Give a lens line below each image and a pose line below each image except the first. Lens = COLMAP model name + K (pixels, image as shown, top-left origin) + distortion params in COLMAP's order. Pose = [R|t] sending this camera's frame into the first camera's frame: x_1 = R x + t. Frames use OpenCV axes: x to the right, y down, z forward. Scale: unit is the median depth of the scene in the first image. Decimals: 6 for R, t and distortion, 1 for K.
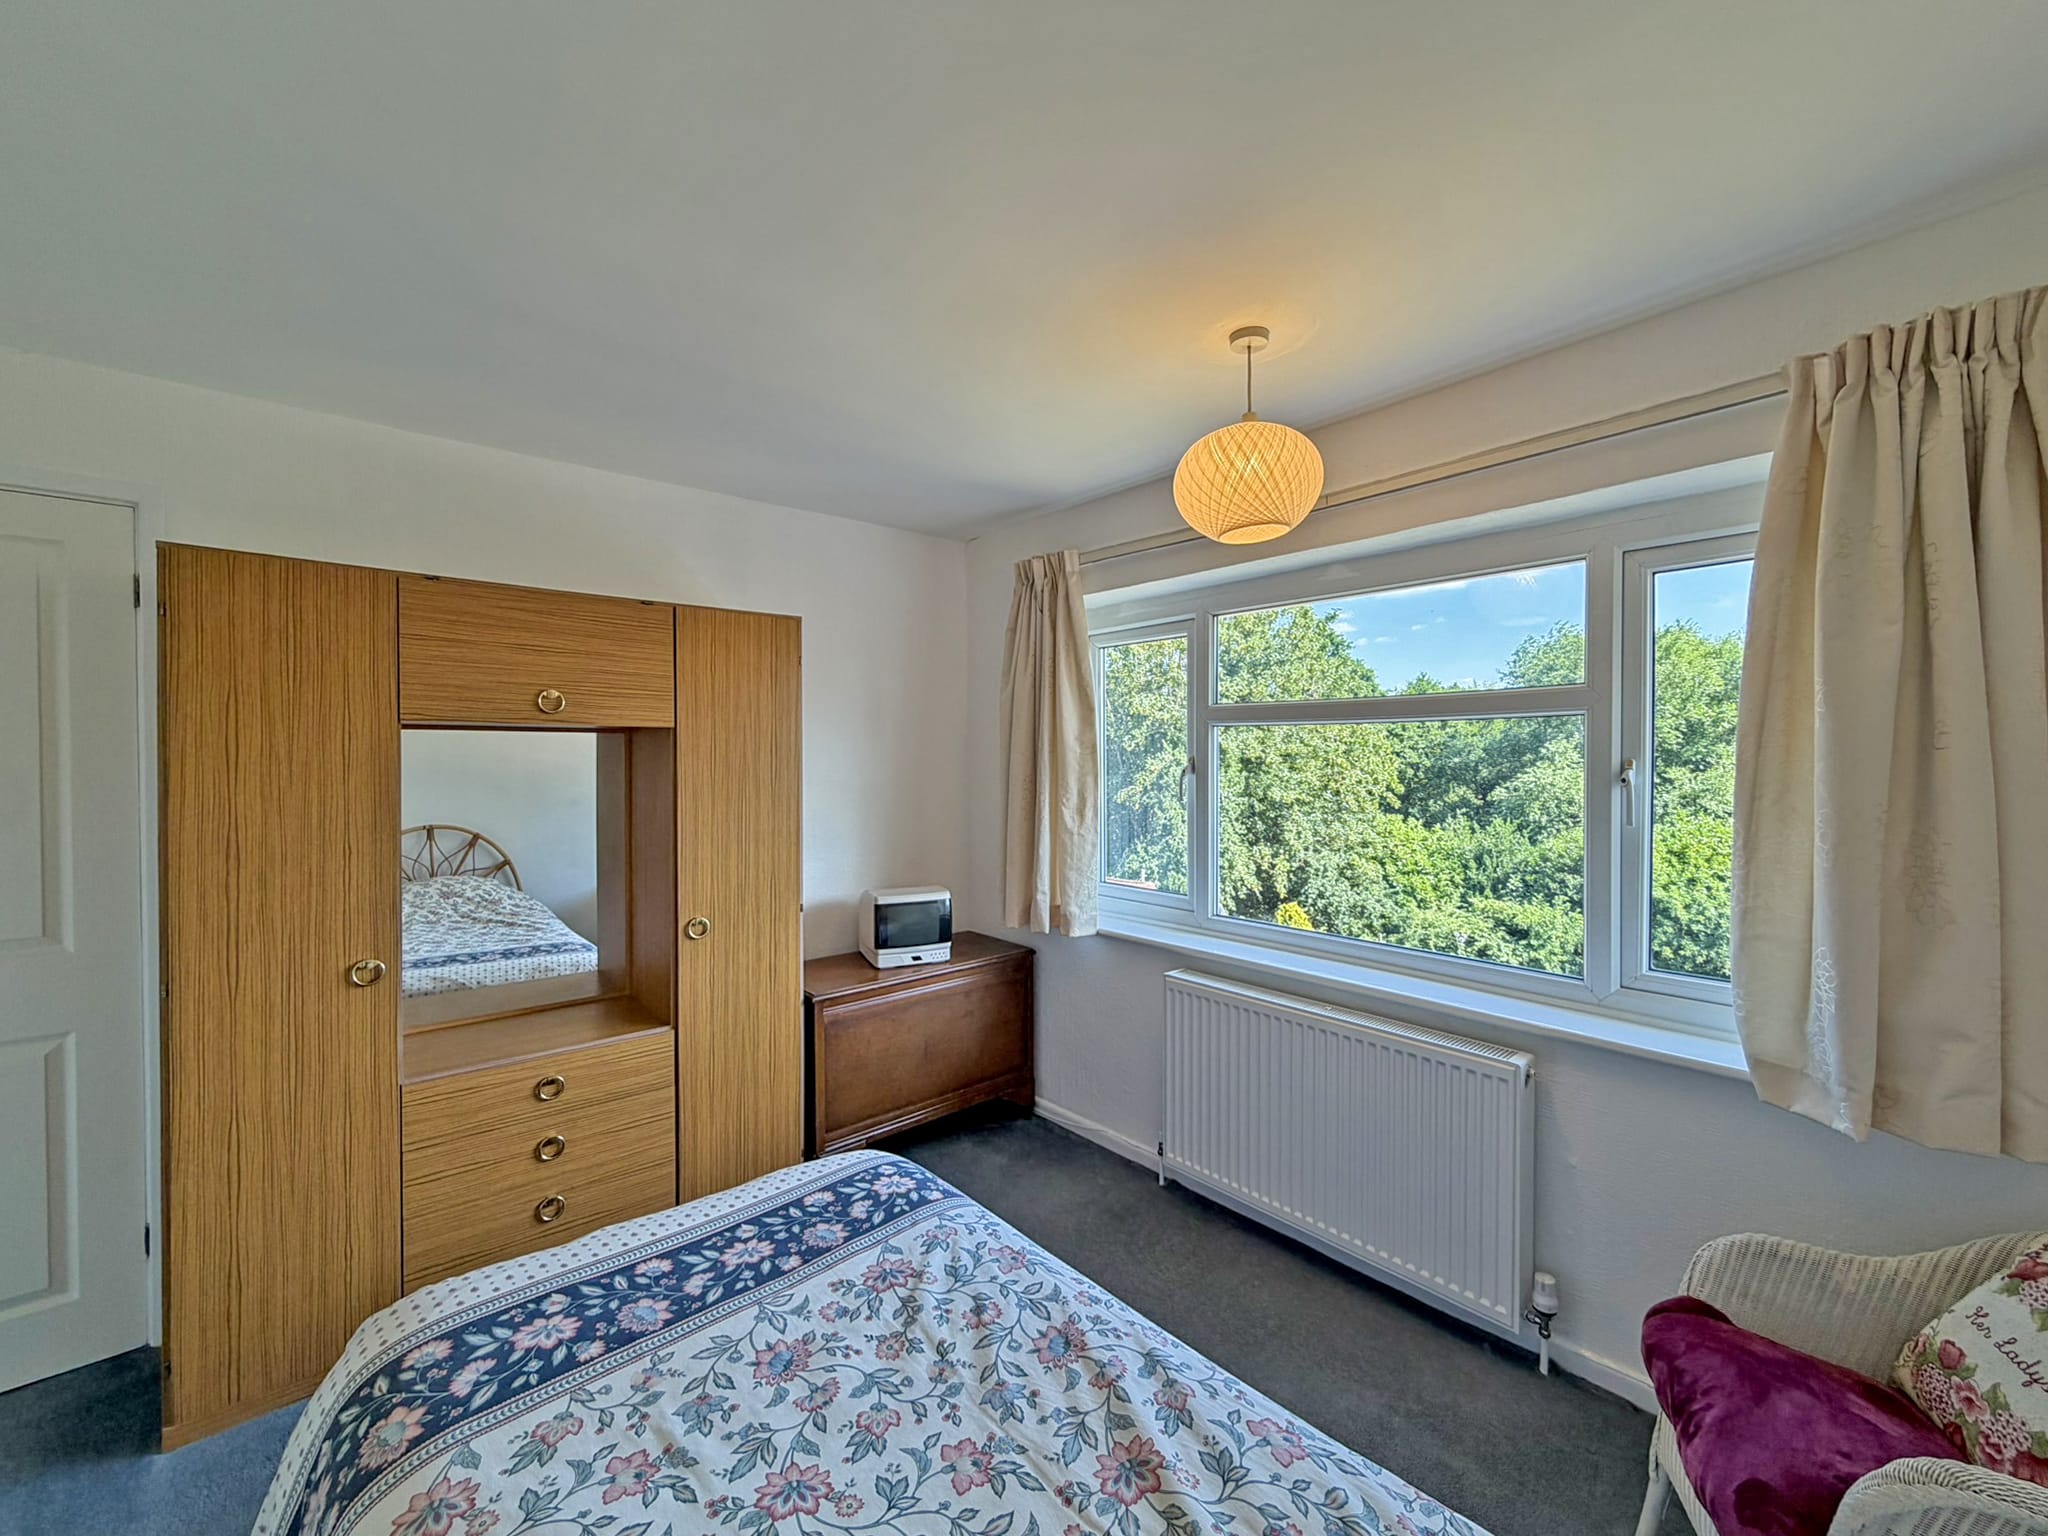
lens RADIAL K [[824.3, 0, 1014.6], [0, 824.3, 766.5], [0, 0, 1]] dist [0.002554, 0.000397]
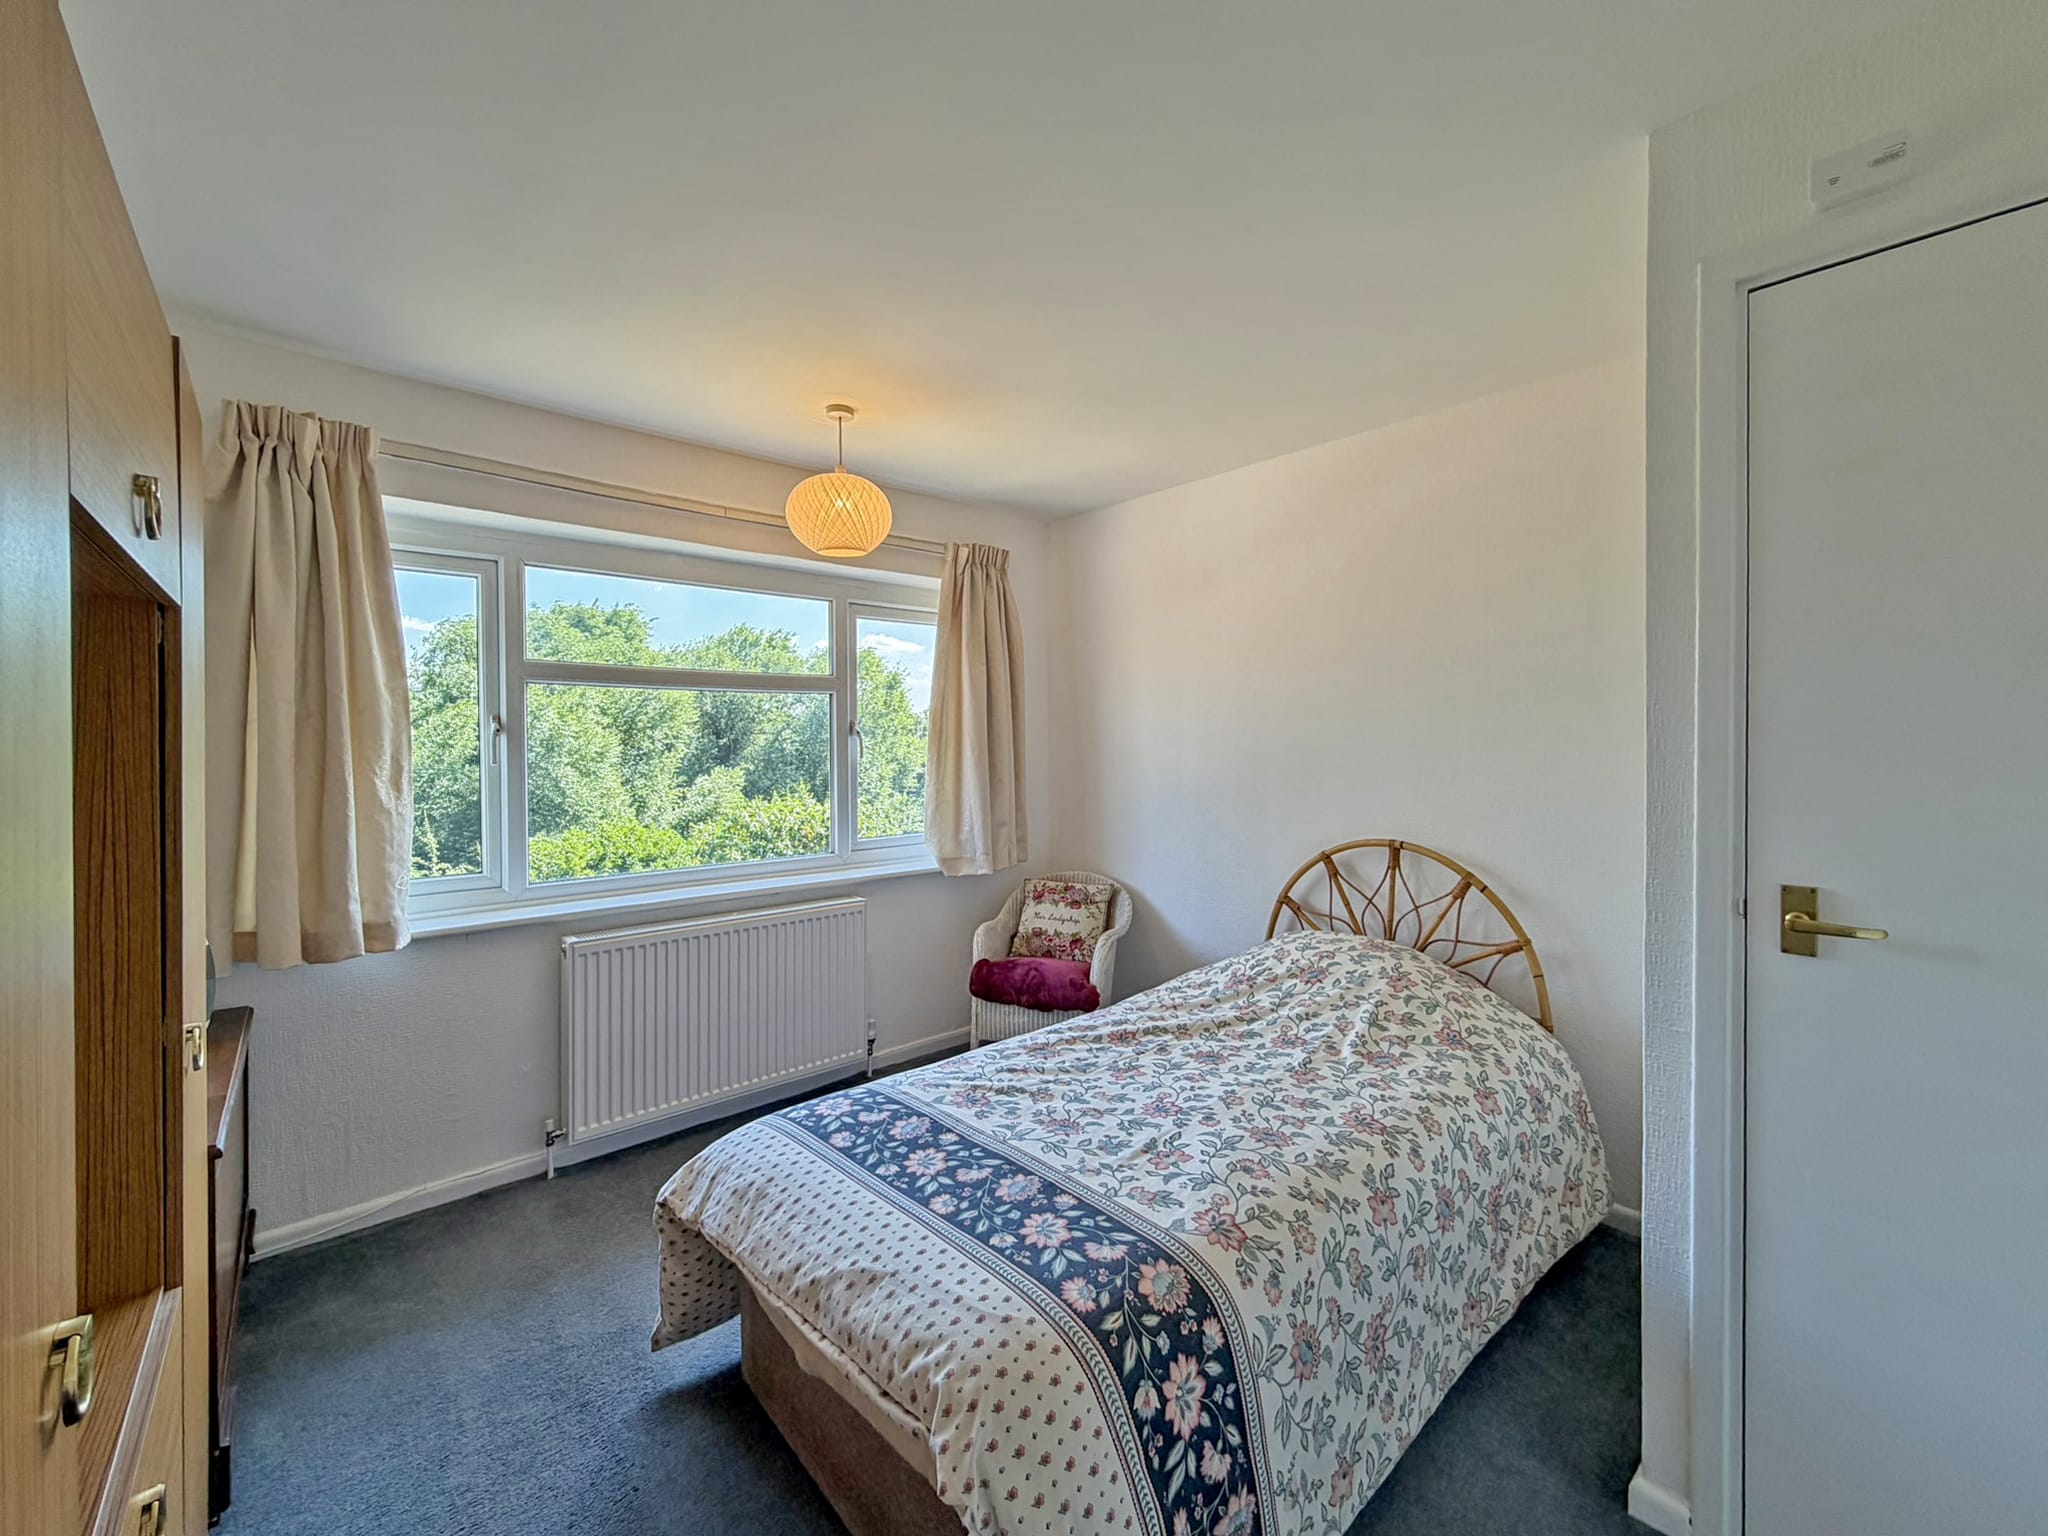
lens RADIAL K [[824.3, 0, 1014.6], [0, 824.3, 766.5], [0, 0, 1]] dist [0.002554, 0.000397]
pose [[0.001556, -0.029752, 0.999556, -1.556602], [0.018034, 0.999396, 0.029720, 0.061968], [-0.999836, 0.017980, 0.002092, 1.000114]]
